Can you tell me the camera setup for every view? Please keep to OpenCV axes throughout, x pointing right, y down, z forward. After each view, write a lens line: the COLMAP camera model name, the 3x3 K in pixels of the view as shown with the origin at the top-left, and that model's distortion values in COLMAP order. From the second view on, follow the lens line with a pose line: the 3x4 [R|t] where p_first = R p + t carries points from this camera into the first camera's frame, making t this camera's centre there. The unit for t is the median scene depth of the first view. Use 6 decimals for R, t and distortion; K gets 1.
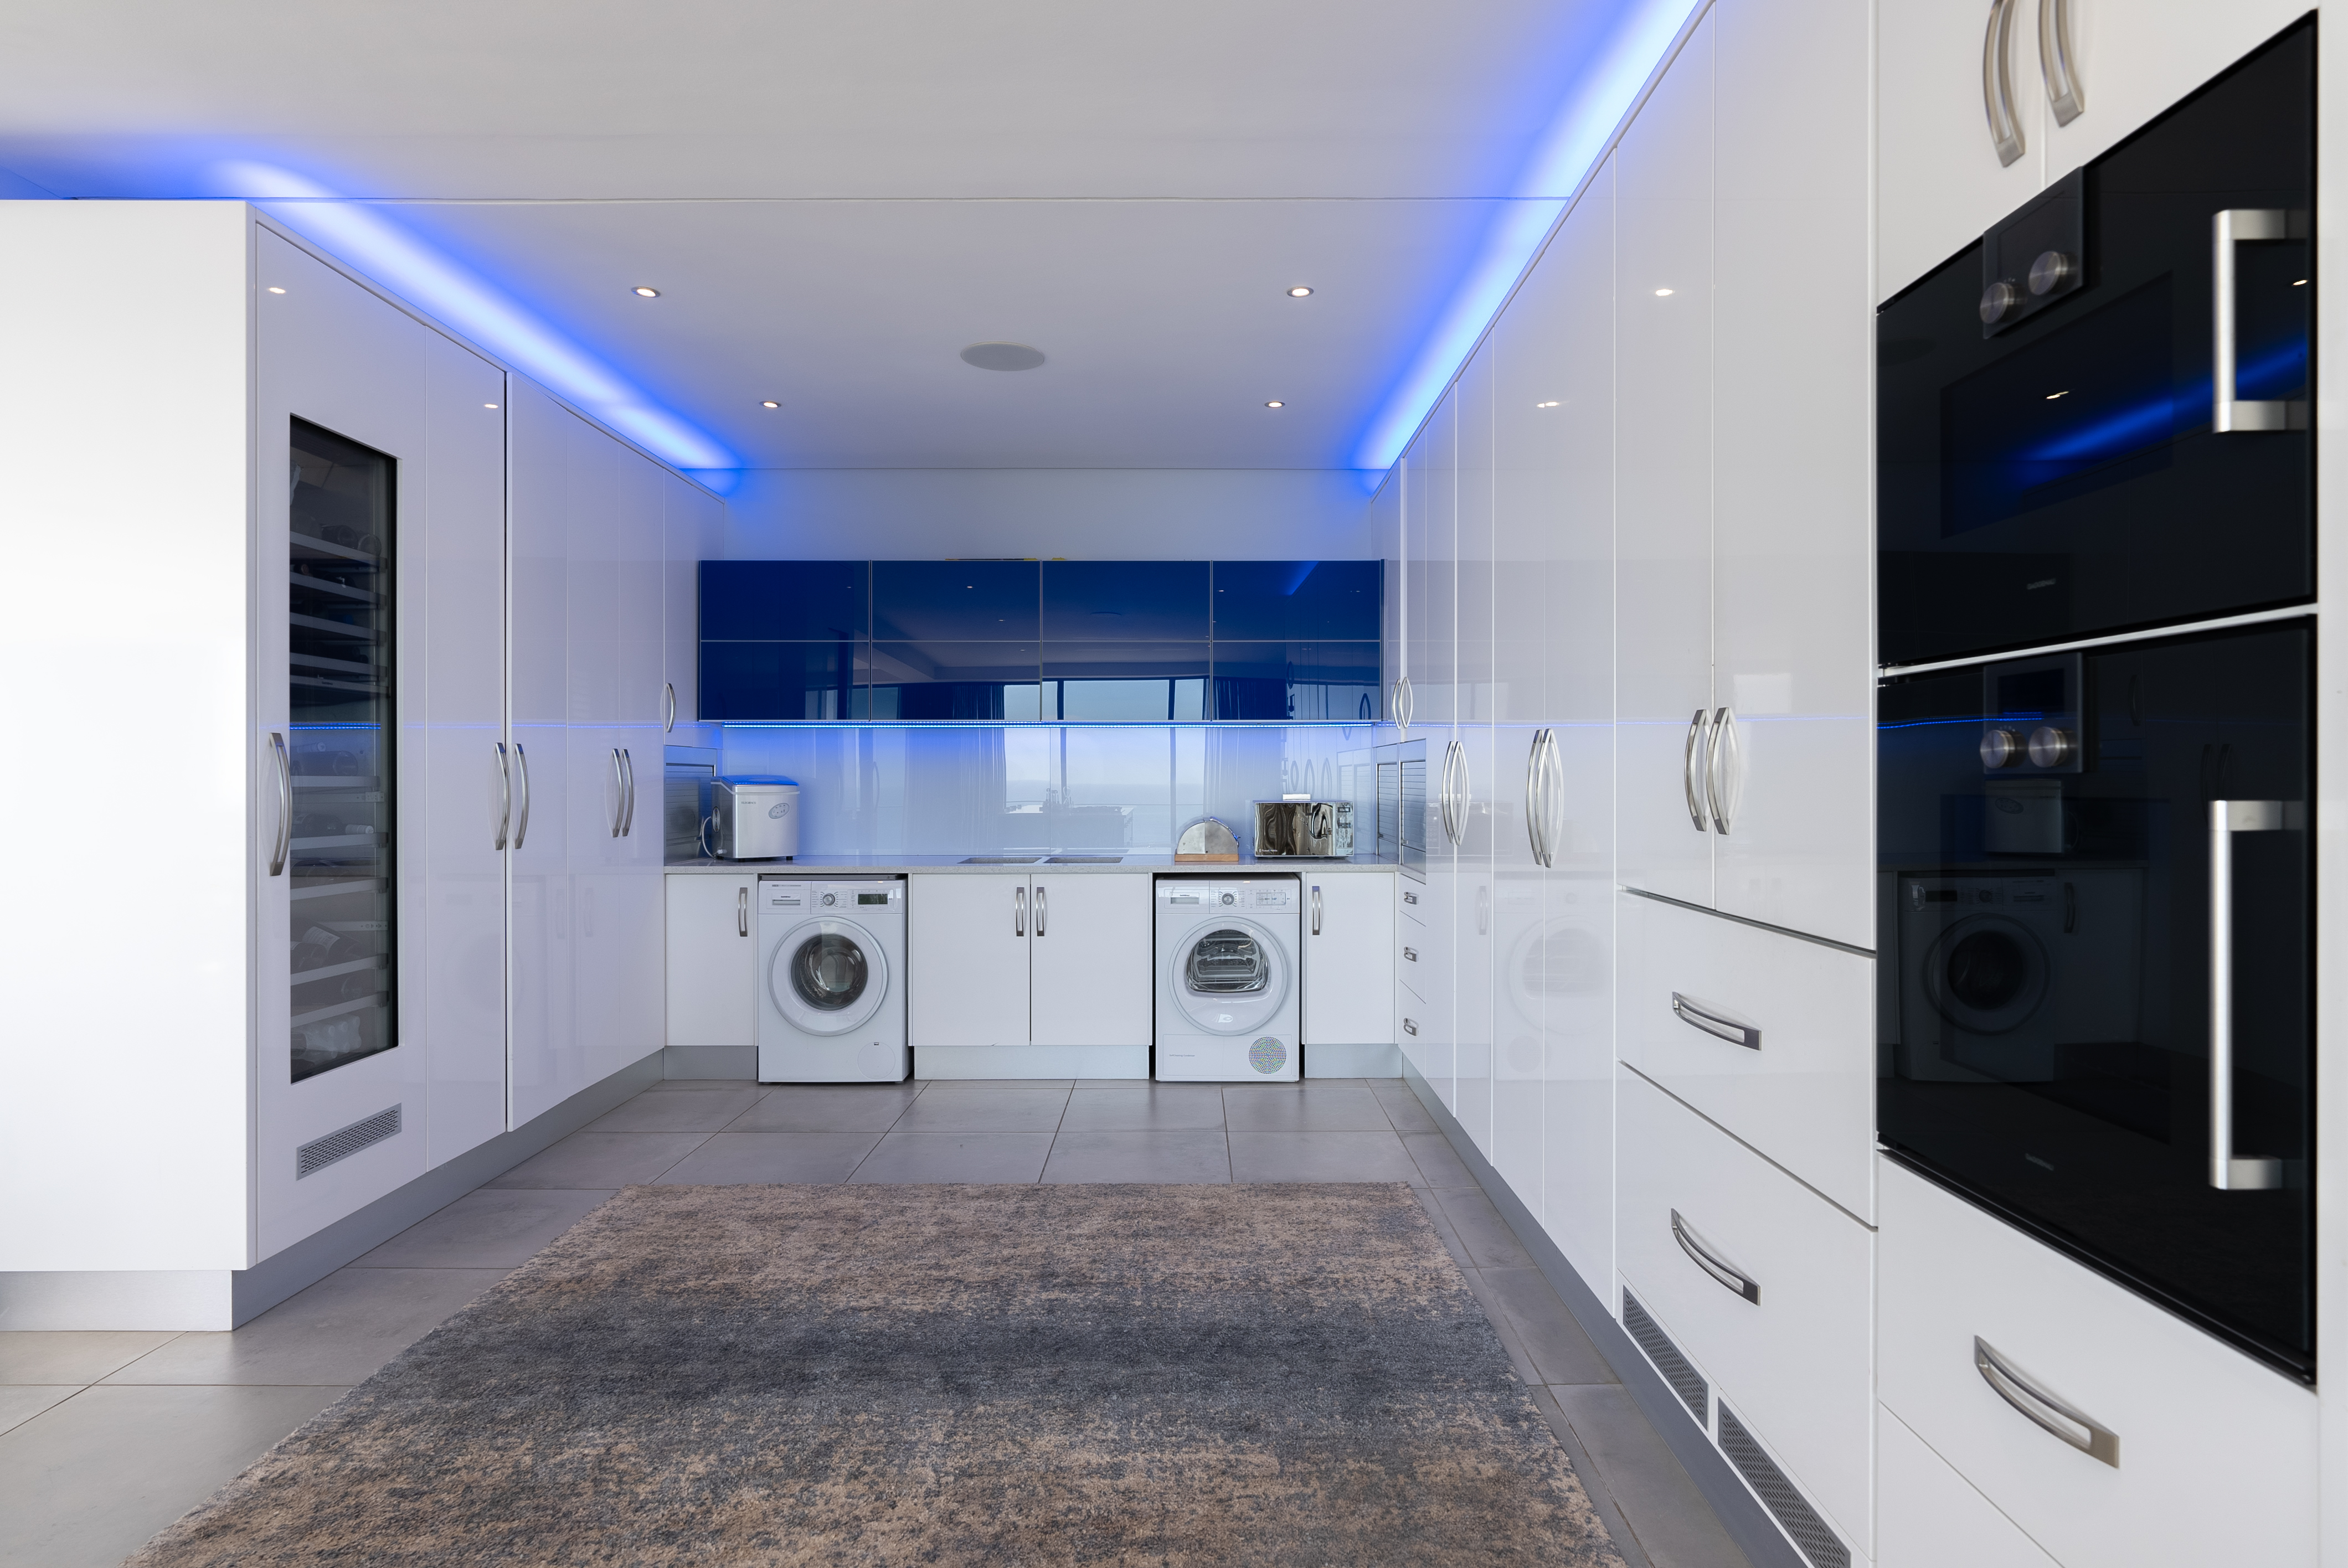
lens RADIAL K [[1205.5, 0, 1178.1], [0, 1205.5, 784.3], [0, 0, 1]] dist [-0.007611, 0.000863]
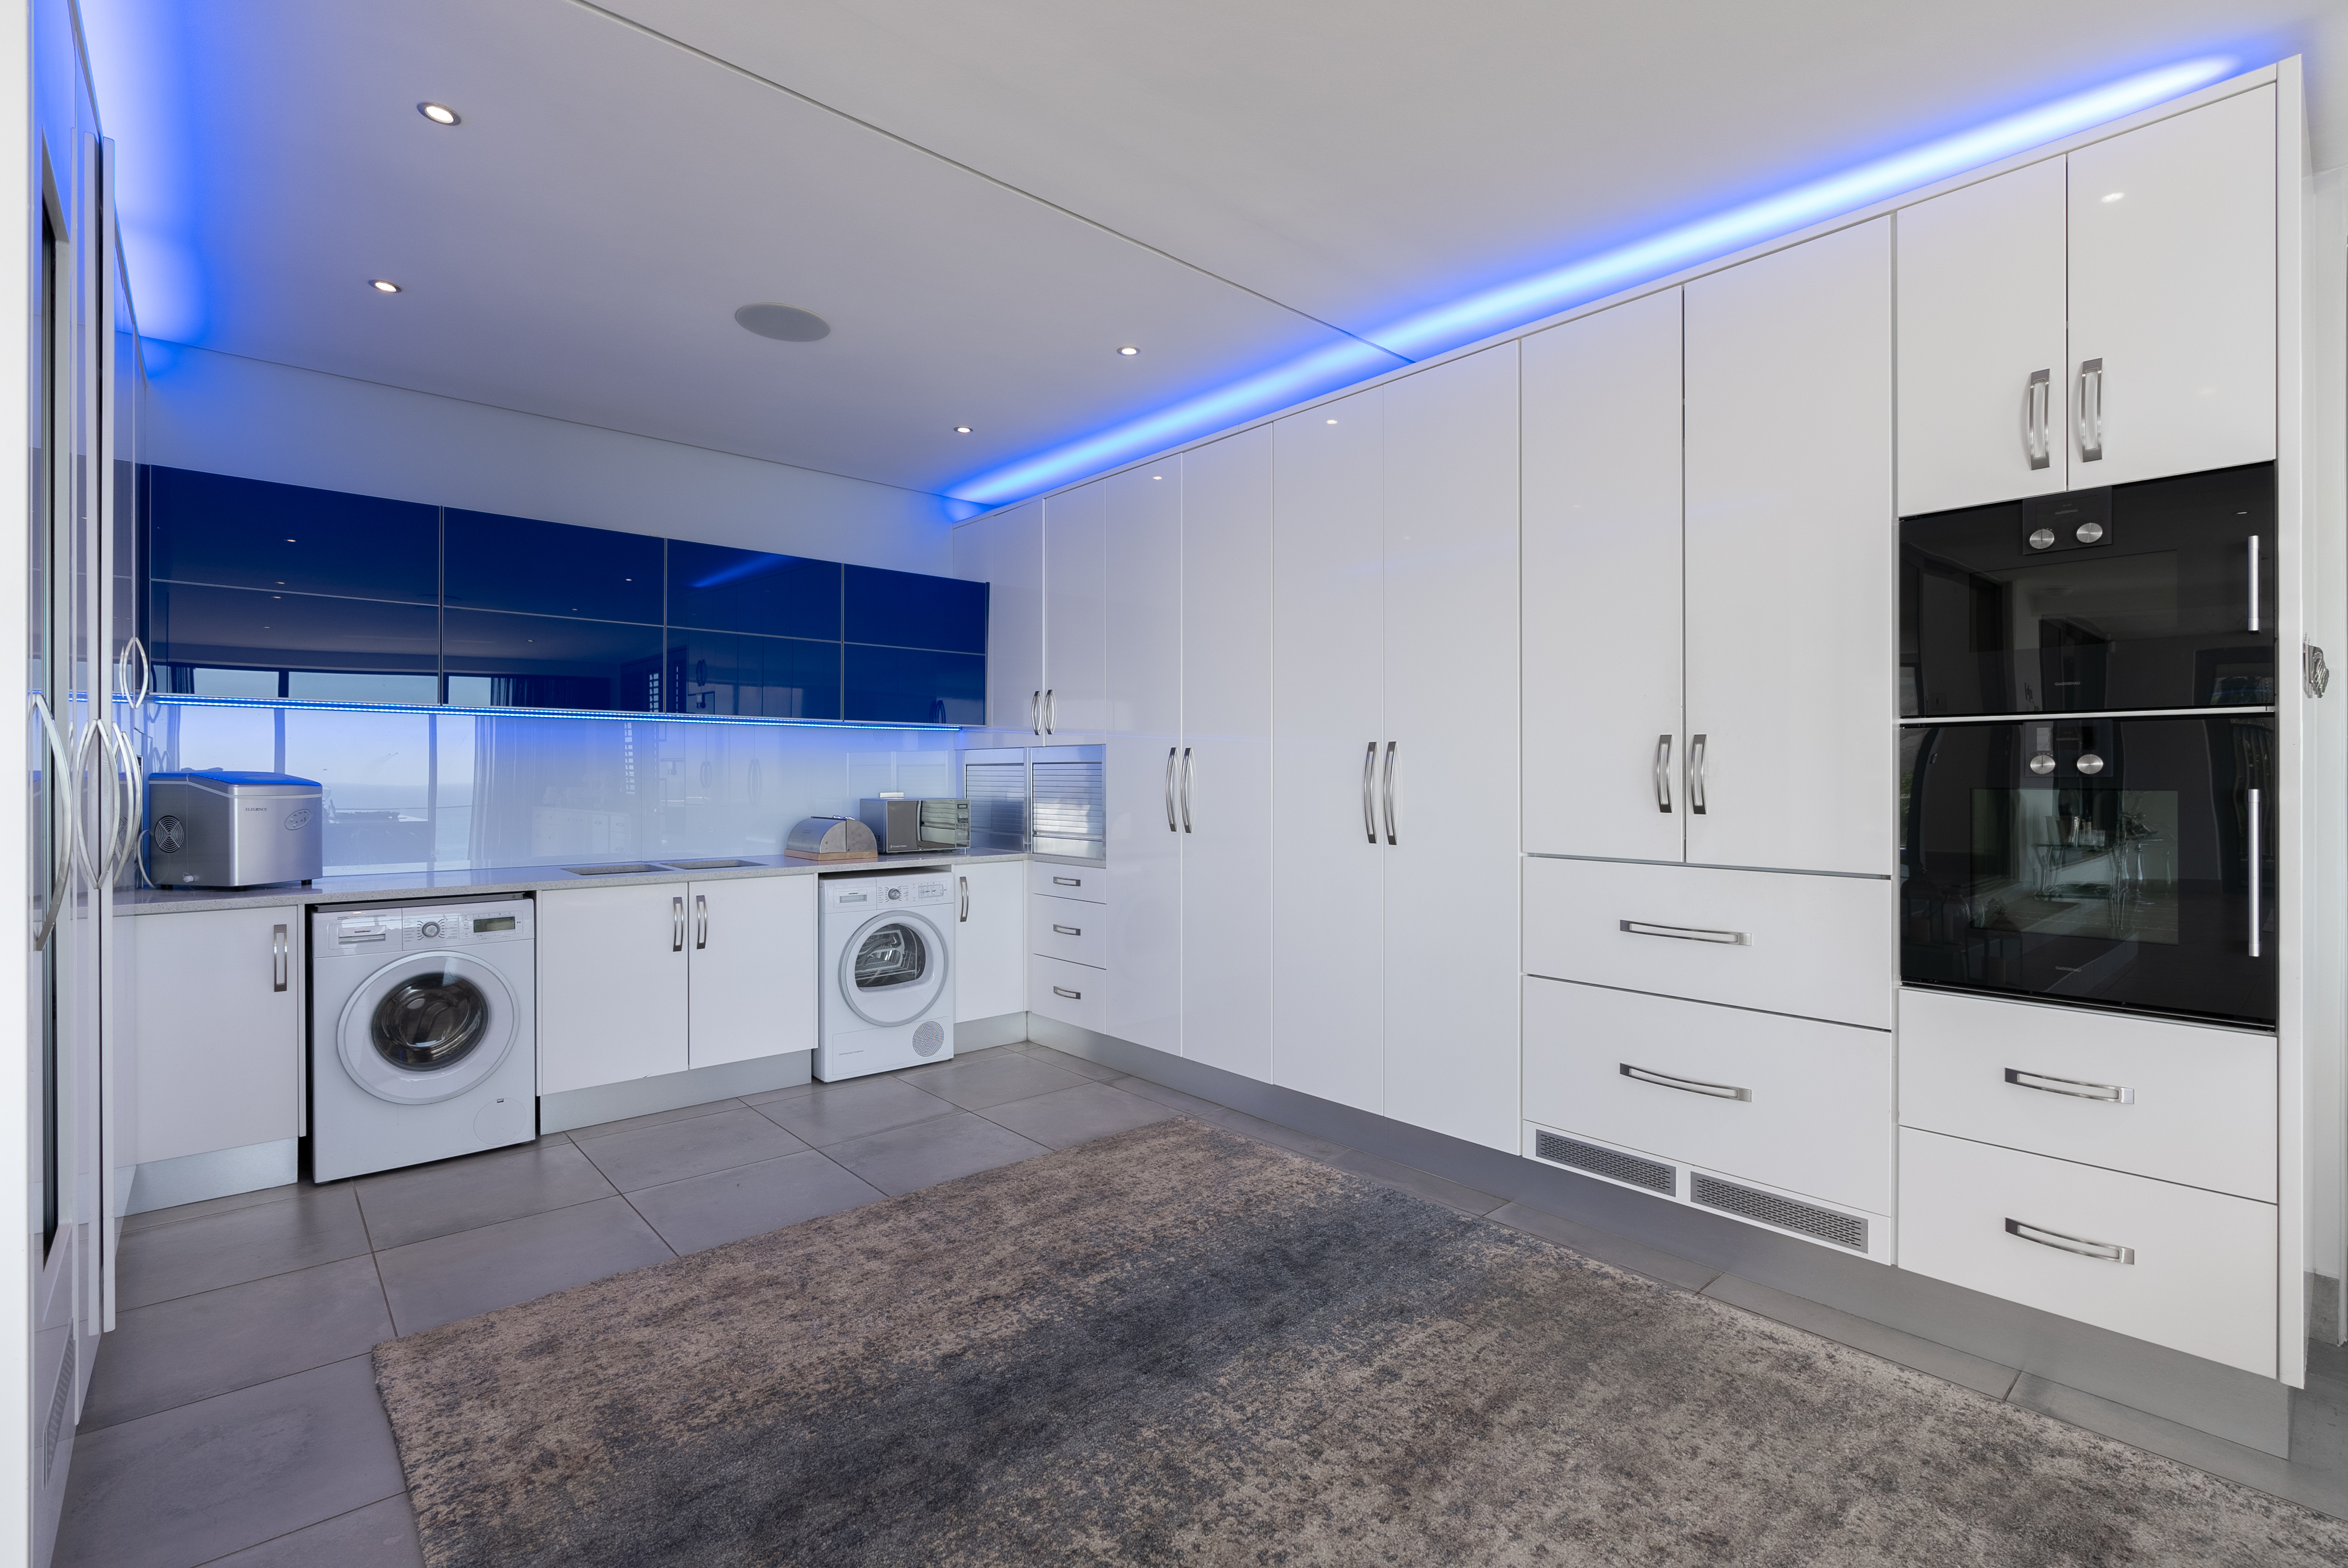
lens RADIAL K [[1055.4, 0, 1175.4], [0, 1055.4, 779.8], [0, 0, 1]] dist [-0.013930, 0.004515]
pose [[0.749043, 0.001972, 0.662519, -0.543388], [0.000541, 0.999993, -0.003589, 0.000235], [-0.662521, 0.003047, 0.749037, 0.231388]]
